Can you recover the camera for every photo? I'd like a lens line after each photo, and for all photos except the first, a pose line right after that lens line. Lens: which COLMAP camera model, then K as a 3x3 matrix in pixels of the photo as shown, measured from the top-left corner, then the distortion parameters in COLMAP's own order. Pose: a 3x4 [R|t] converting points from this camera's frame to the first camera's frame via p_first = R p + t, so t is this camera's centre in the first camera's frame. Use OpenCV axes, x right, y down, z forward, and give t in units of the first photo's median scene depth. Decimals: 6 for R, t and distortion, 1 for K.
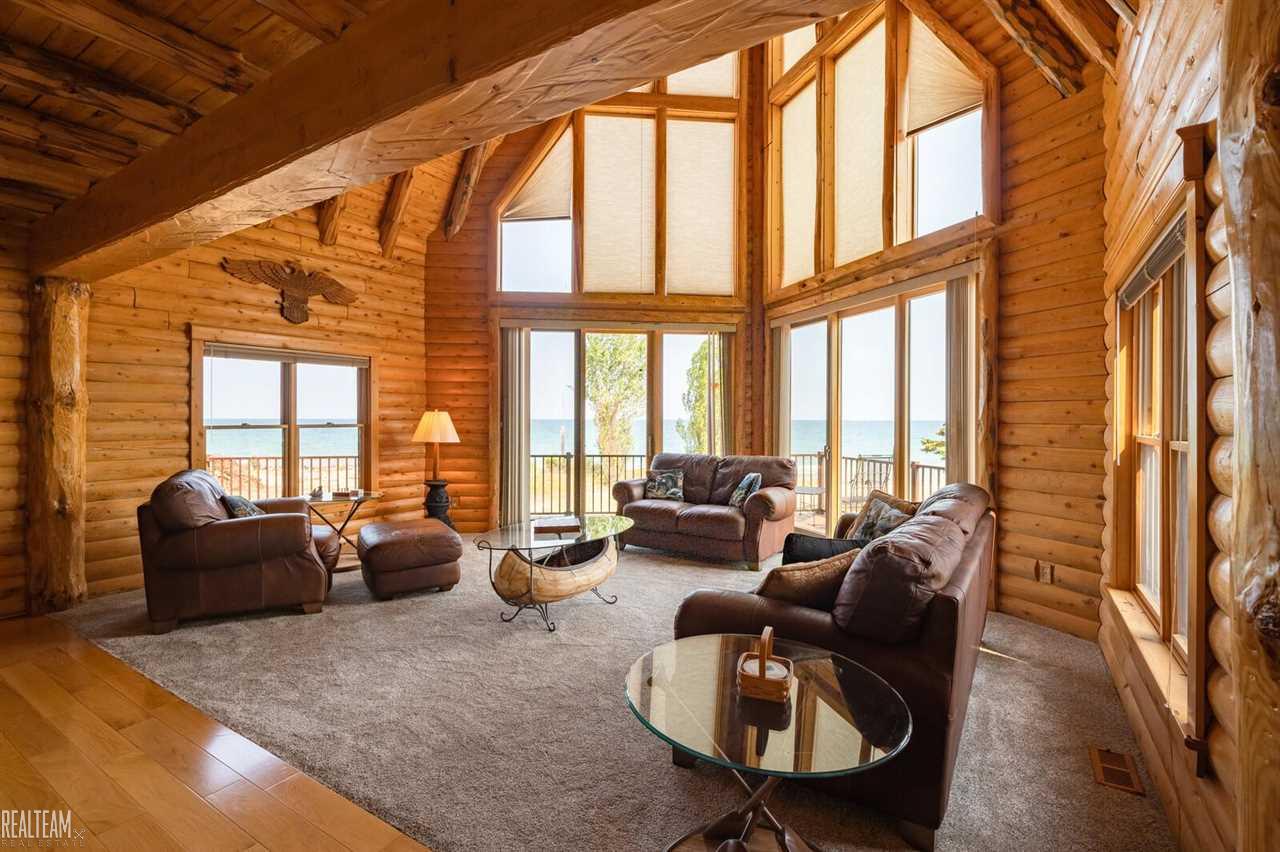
lens RADIAL K [[581.0, 0, 651.0], [0, 581.0, 417.7], [0, 0, 1]] dist [0.001474, -0.000180]
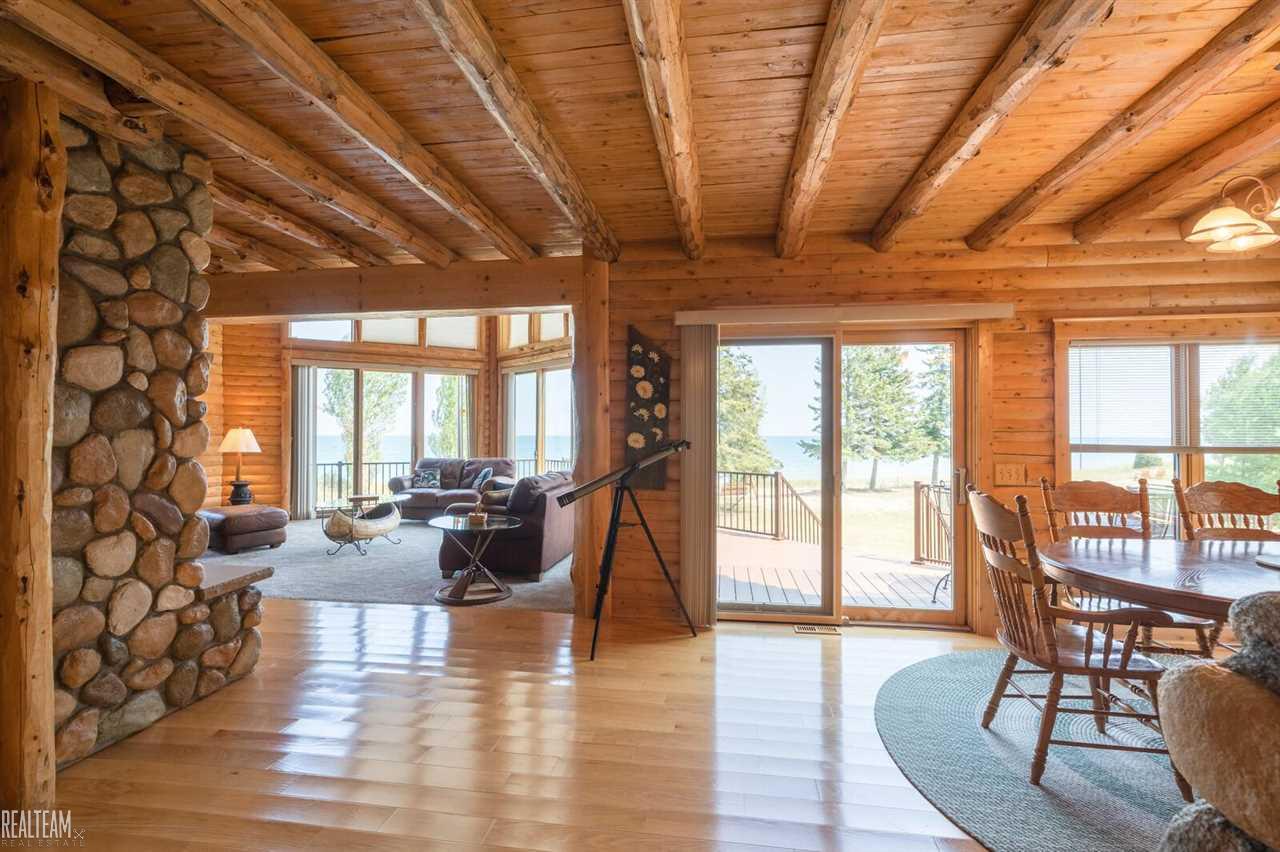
lens RADIAL K [[581.0, 0, 658.5], [0, 581.0, 430.0], [0, 0, 1]] dist [0.001474, -0.000180]
pose [[0.908563, 0.002269, 0.417742, -0.059448], [0.000444, 0.999979, -0.006398, 0.000888], [-0.417748, 0.005999, 0.908543, -0.594273]]
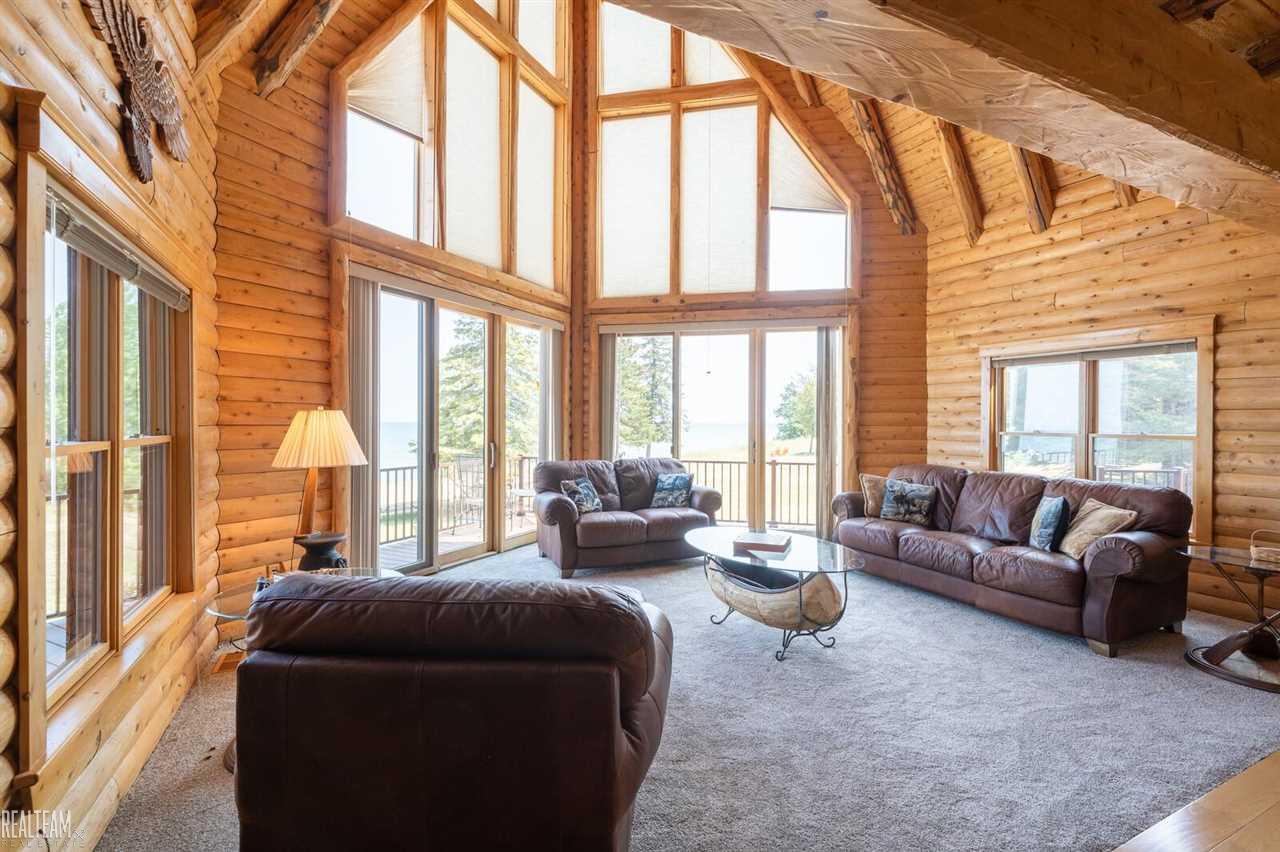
lens RADIAL K [[581.0, 0, 614.4], [0, 581.0, 424.9], [0, 0, 1]] dist [0.001474, -0.000180]
pose [[0.537613, -0.002357, 0.843189, -0.709952], [-0.003630, 0.999980, 0.005109, 0.001545], [-0.843184, -0.005807, 0.537594, 0.478503]]
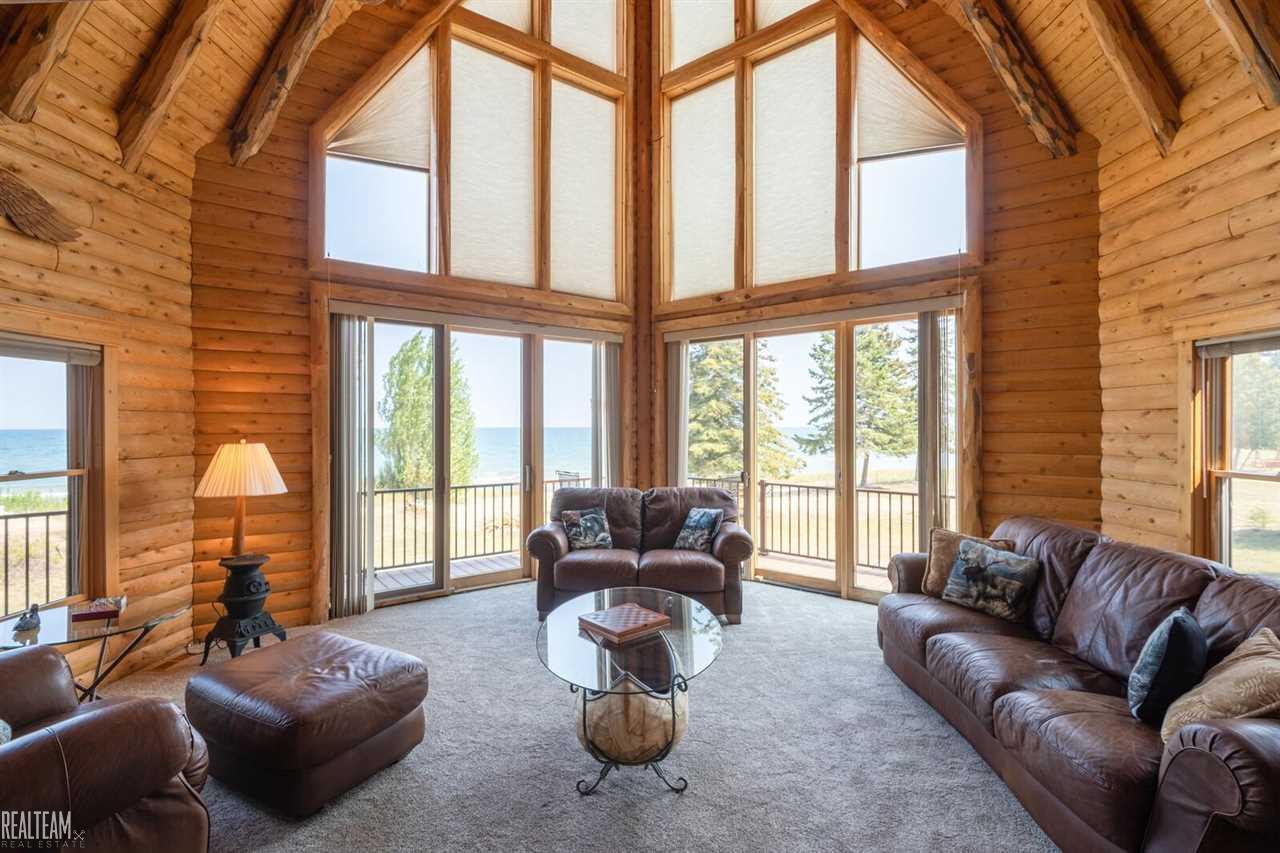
lens RADIAL K [[581.0, 0, 635.1], [0, 581.0, 425.3], [0, 0, 1]] dist [0.001474, -0.000180]
pose [[0.862682, -0.003271, 0.505737, -0.323387], [0.003503, 0.999994, 0.000492, -0.028017], [-0.505735, 0.001347, 0.862688, 0.272124]]
